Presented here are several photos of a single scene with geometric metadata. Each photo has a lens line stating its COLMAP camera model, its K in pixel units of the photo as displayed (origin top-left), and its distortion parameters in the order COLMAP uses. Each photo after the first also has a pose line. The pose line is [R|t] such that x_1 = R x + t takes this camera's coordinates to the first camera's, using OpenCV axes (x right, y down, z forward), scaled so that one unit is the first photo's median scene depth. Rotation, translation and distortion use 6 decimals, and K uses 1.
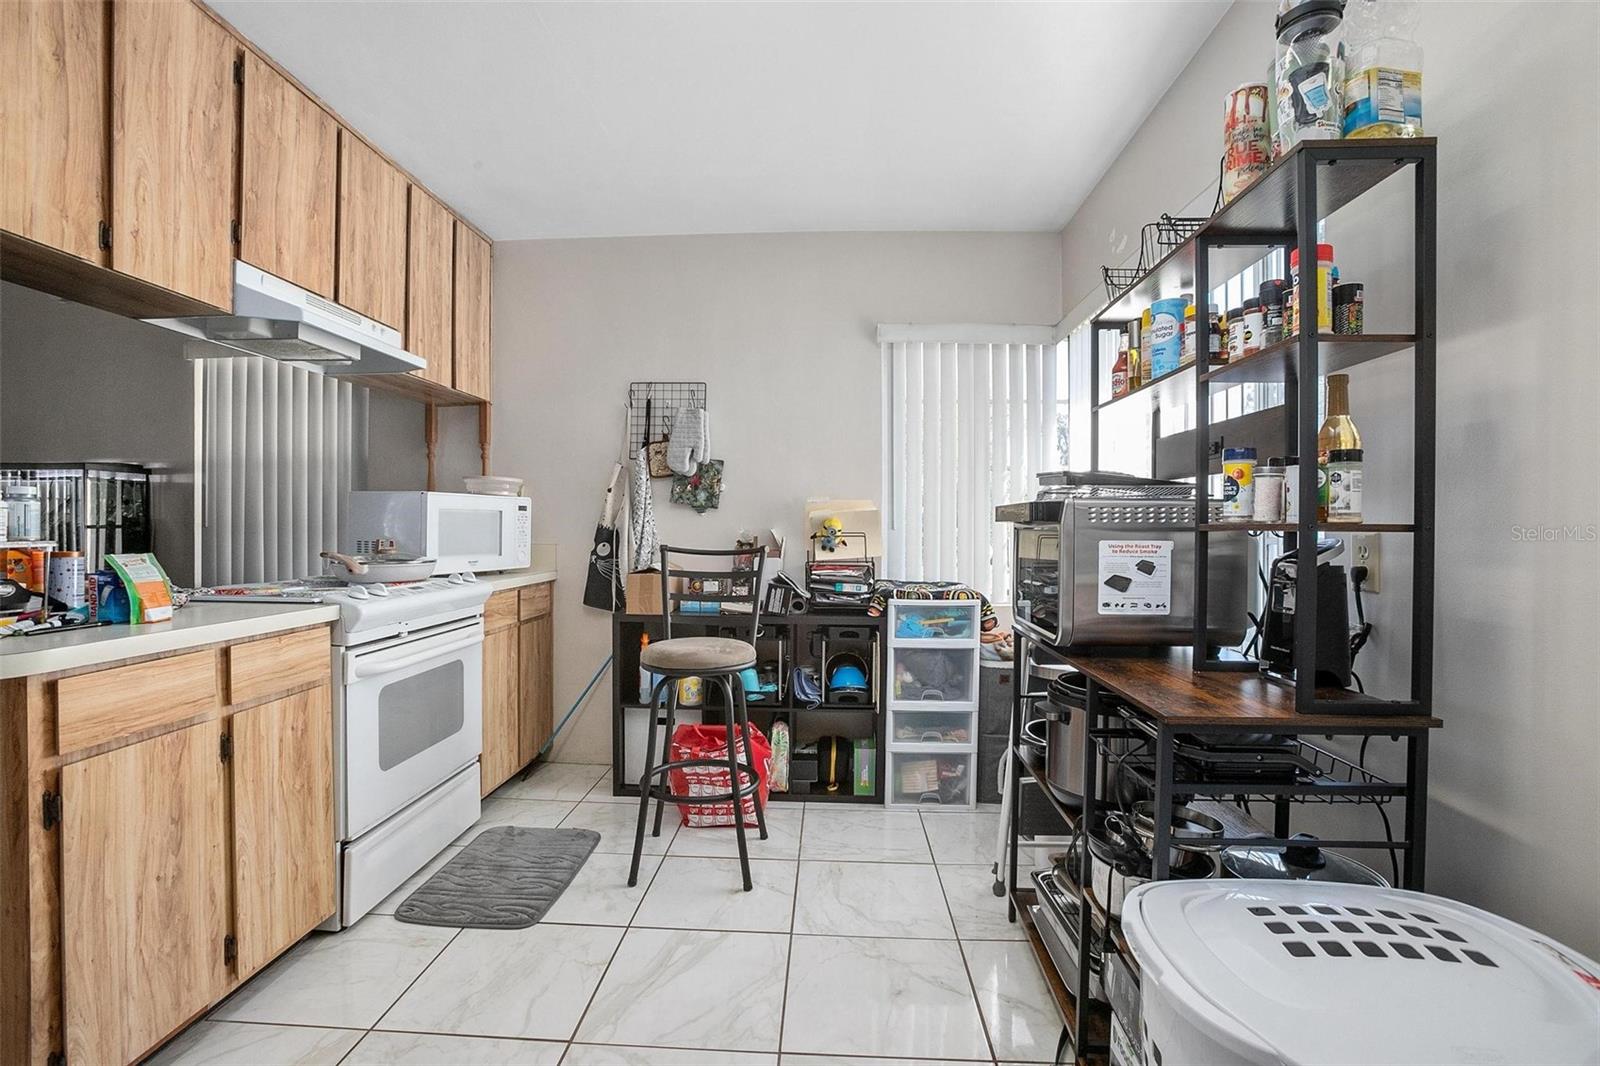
lens RADIAL K [[727.7, 0, 796.6], [0, 727.7, 530.0], [0, 0, 1]] dist [-0.078529, 0.032323]
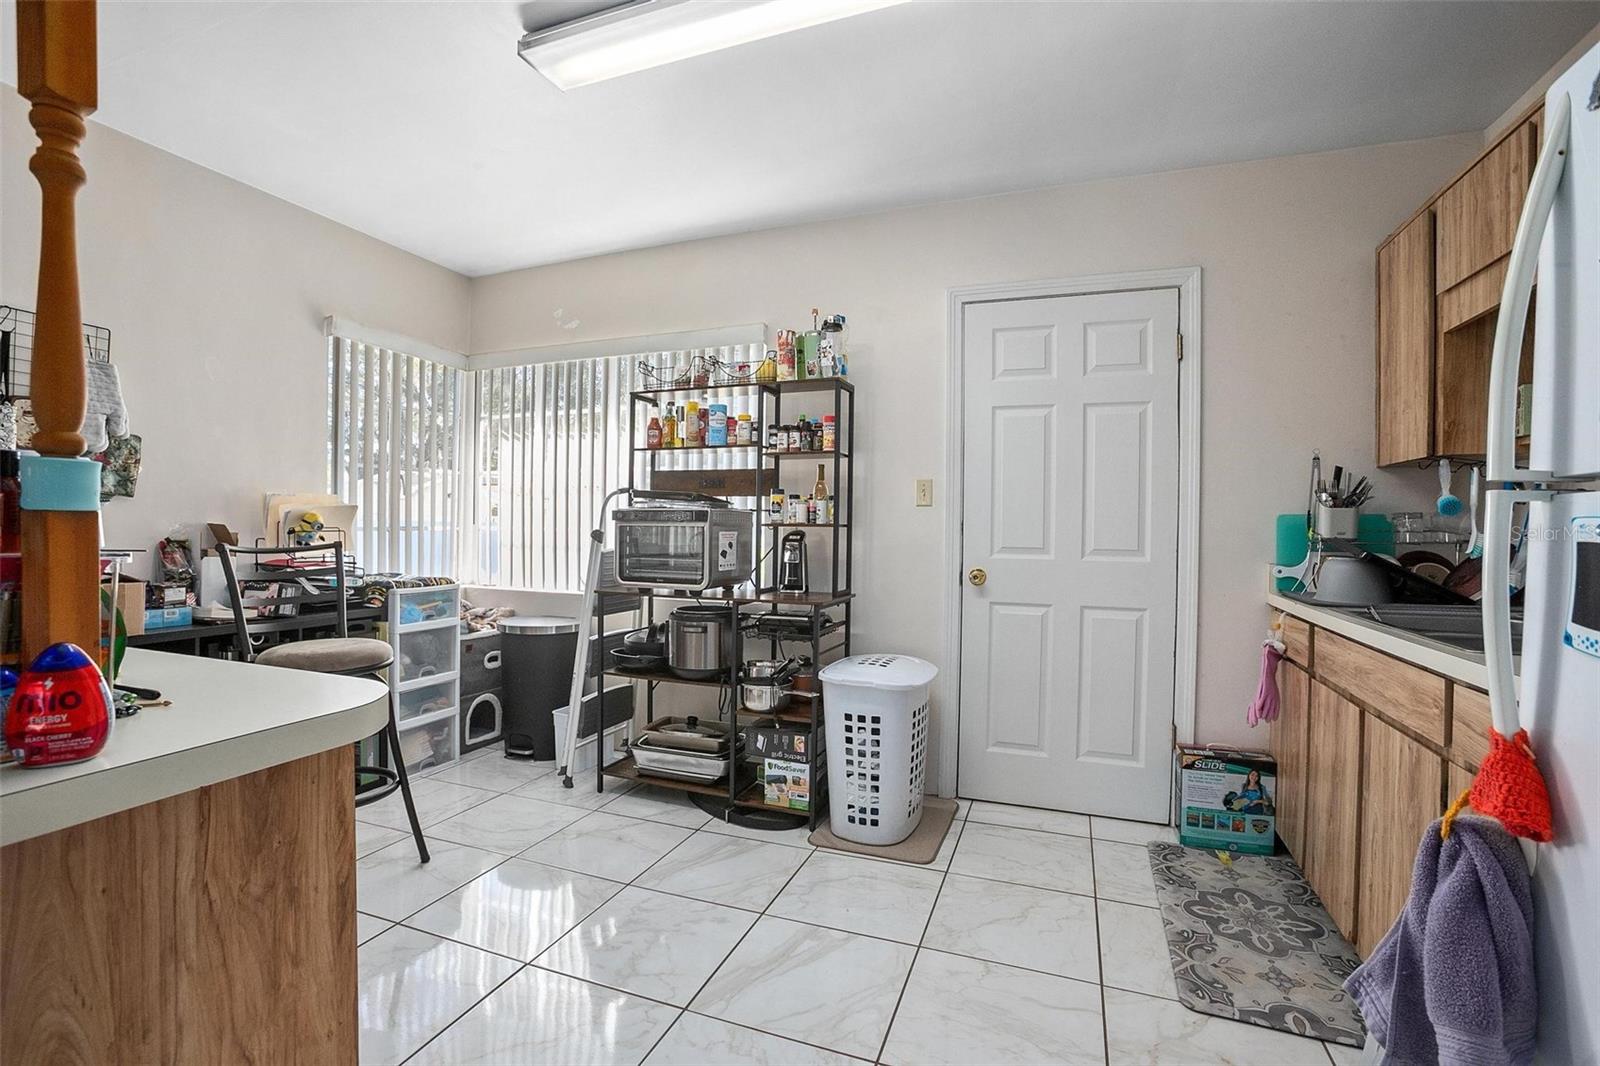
lens RADIAL K [[727.7, 0, 796.6], [0, 727.7, 530.0], [0, 0, 1]] dist [-0.078529, 0.032323]
pose [[0.312128, -0.006324, 0.950019, -0.687425], [-0.003654, 0.999962, 0.007857, -0.002993], [-0.950033, -0.005924, 0.312093, 0.107676]]
